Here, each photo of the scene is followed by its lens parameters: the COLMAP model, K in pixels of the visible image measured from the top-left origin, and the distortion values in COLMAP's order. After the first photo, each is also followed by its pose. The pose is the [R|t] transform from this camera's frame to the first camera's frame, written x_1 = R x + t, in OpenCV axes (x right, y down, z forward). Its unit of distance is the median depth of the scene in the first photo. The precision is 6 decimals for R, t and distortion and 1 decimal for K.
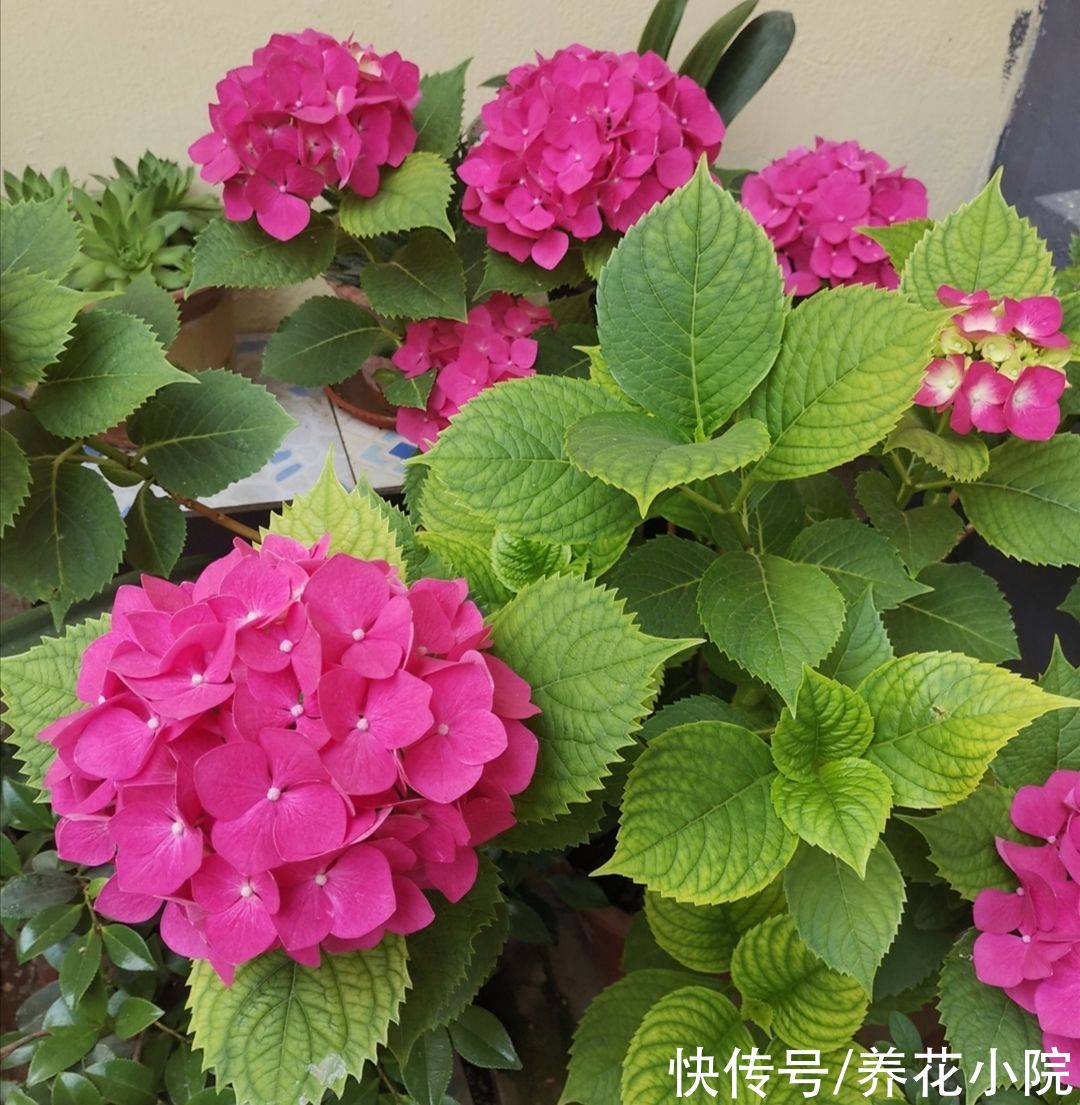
lens RADIAL K [[458.9, 0, 541.2], [0, 458.9, 552.0], [0, 0, 1]] dist [0.009092, -0.000636]
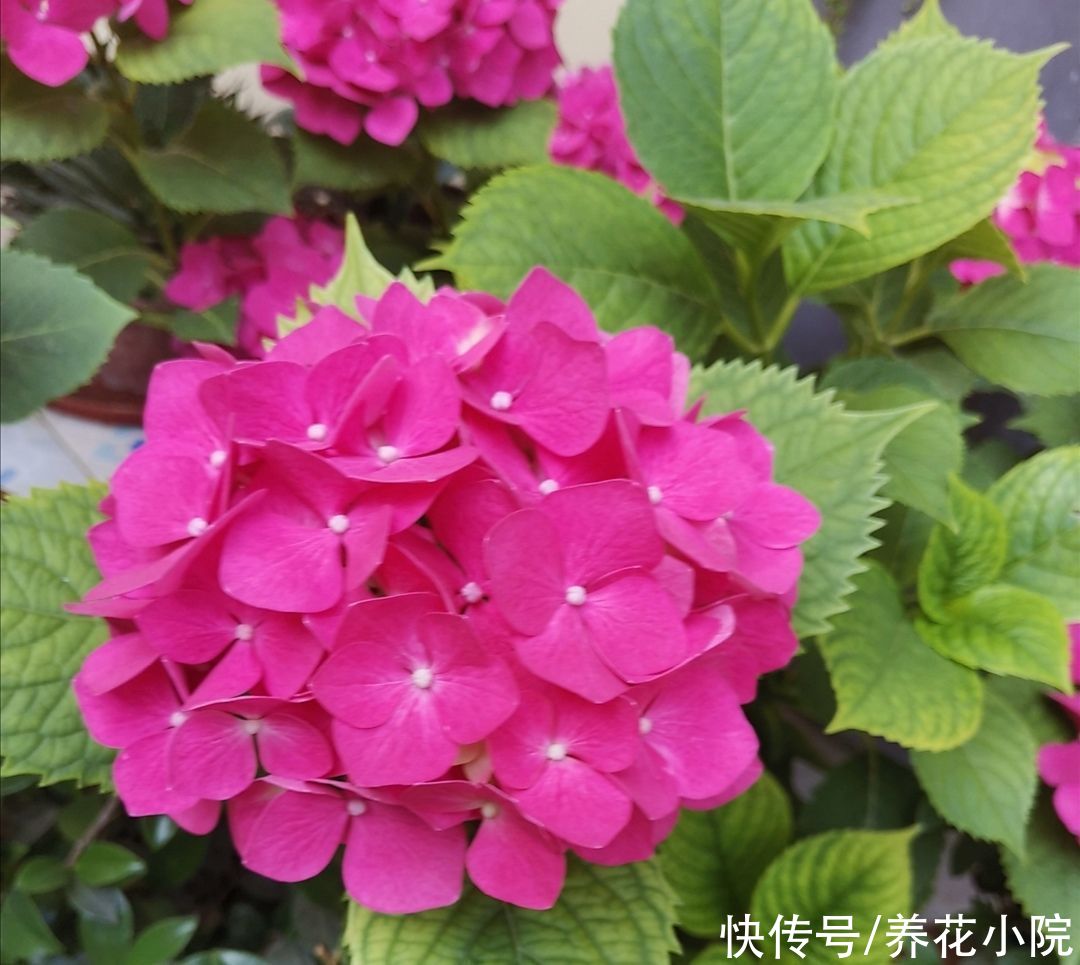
lens RADIAL K [[567.6, 0, 539.6], [0, 567.6, 482.0], [0, 0, 1]] dist [-0.000284, -0.002792]
pose [[0.980793, -0.118161, 0.155189, -0.271246], [0.116238, 0.992990, 0.021438, 0.129691], [-0.156635, -0.002988, 0.987652, 0.092108]]
